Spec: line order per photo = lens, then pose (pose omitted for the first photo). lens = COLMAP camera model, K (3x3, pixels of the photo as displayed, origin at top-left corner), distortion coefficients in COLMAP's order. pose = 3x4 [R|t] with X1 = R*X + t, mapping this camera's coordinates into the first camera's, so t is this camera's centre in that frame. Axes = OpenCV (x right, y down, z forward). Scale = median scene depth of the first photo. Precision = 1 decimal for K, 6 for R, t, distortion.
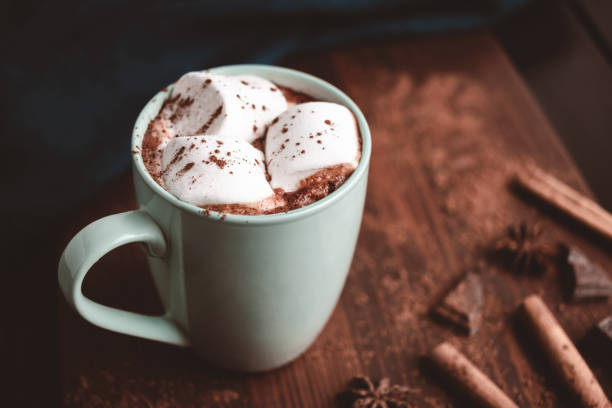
lens RADIAL K [[976.6, 0, 321.6], [0, 976.6, 183.4], [0, 0, 1]] dist [0.066761, 0.000000]
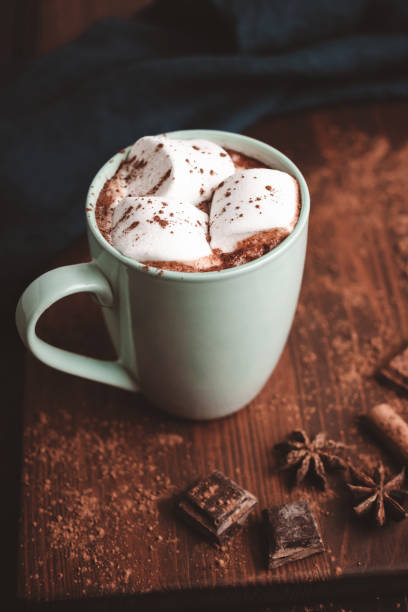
lens RADIAL K [[1023.3, 0, 225.8], [0, 1023.3, 271.8], [0, 0, 1]] dist [0.091860, 0.000000]
pose [[0.991246, 0.046984, -0.123387, 0.099736], [-0.042802, 0.998423, 0.036326, -0.010197], [0.124900, -0.030726, 0.991693, -0.107285]]
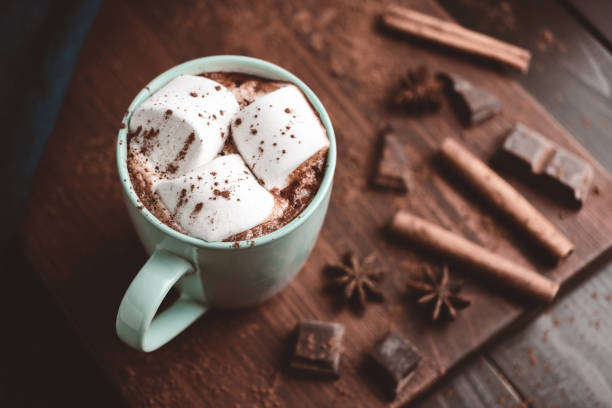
lens RADIAL K [[976.6, 0, 303.8], [0, 976.6, 170.1], [0, 0, 1]] dist [0.066761, 0.000000]
pose [[0.910236, -0.369461, 0.186998, -0.202869], [0.282845, 0.884559, 0.370883, -0.397939], [-0.302438, -0.284699, 0.909658, -0.023043]]
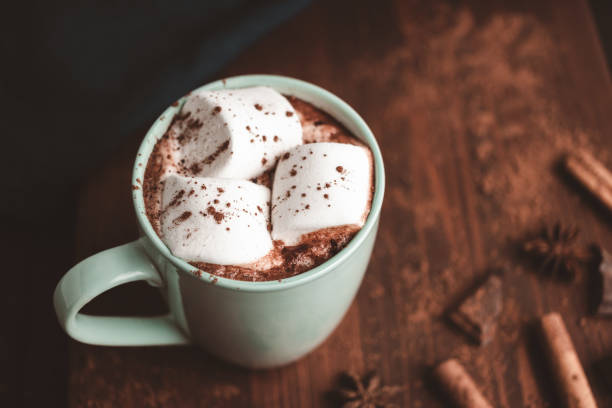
lens RADIAL K [[976.6, 0, 322.2], [0, 976.6, 185.0], [0, 0, 1]] dist [0.066761, 0.000000]
pose [[0.991452, 0.103736, -0.079135, 0.064366], [-0.080888, 0.964589, 0.251049, -0.276026], [0.102375, -0.242502, 0.964734, 0.089790]]
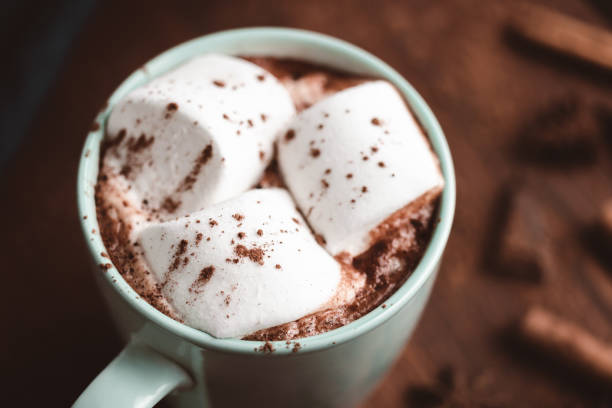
lens RADIAL K [[976.6, 0, 320.7], [0, 976.6, 197.4], [0, 0, 1]] dist [0.066761, 0.000000]
pose [[0.944049, -0.287869, 0.160942, -0.142091], [0.229201, 0.923545, 0.307461, -0.217948], [-0.237146, -0.253370, 0.937851, 0.387266]]
